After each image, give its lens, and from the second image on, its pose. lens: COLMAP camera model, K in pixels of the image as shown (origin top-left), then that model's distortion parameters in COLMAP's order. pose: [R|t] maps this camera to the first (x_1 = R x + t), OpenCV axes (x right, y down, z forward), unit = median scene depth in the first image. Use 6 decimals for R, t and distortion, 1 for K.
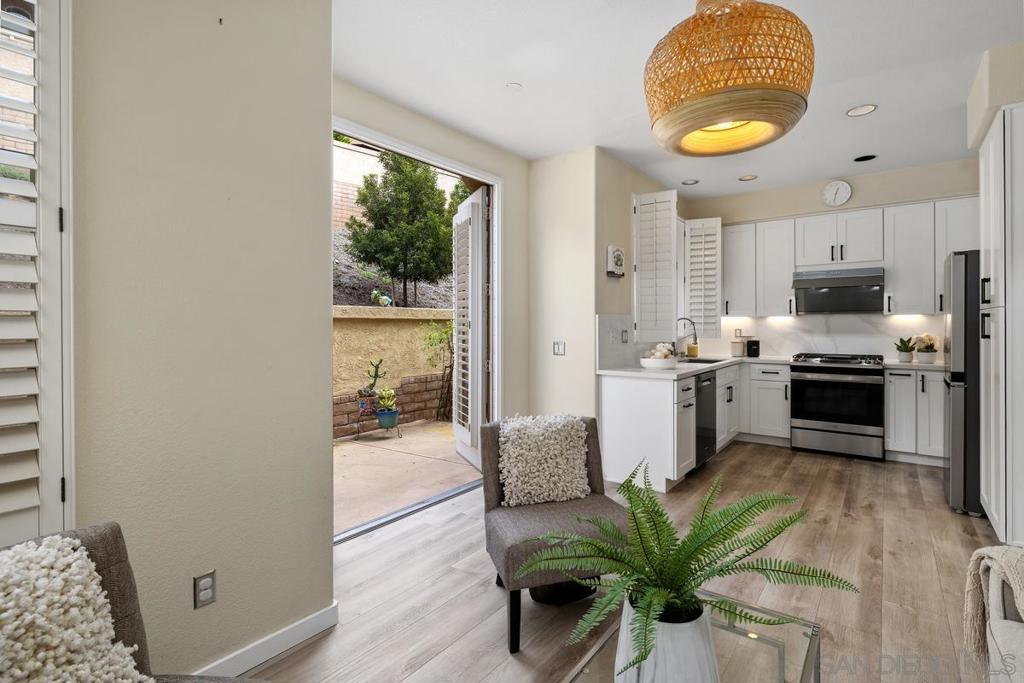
lens RADIAL K [[490.9, 0, 513.4], [0, 490.9, 325.8], [0, 0, 1]] dist [-0.000990, -0.000254]
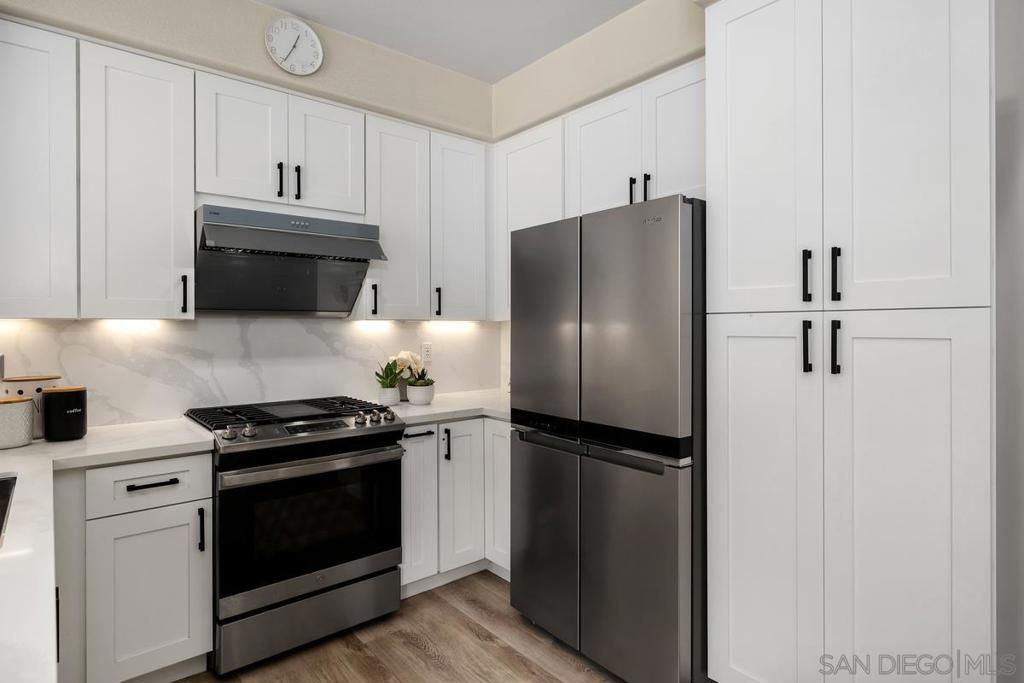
lens RADIAL K [[547.7, 0, 513.3], [0, 547.7, 327.4], [0, 0, 1]] dist [-0.001552, 0.000375]
pose [[0.217321, 0.002601, 0.976097, 0.218636], [0.005451, 0.999978, -0.003878, -0.011073], [-0.976085, 0.006164, 0.217302, 0.706923]]
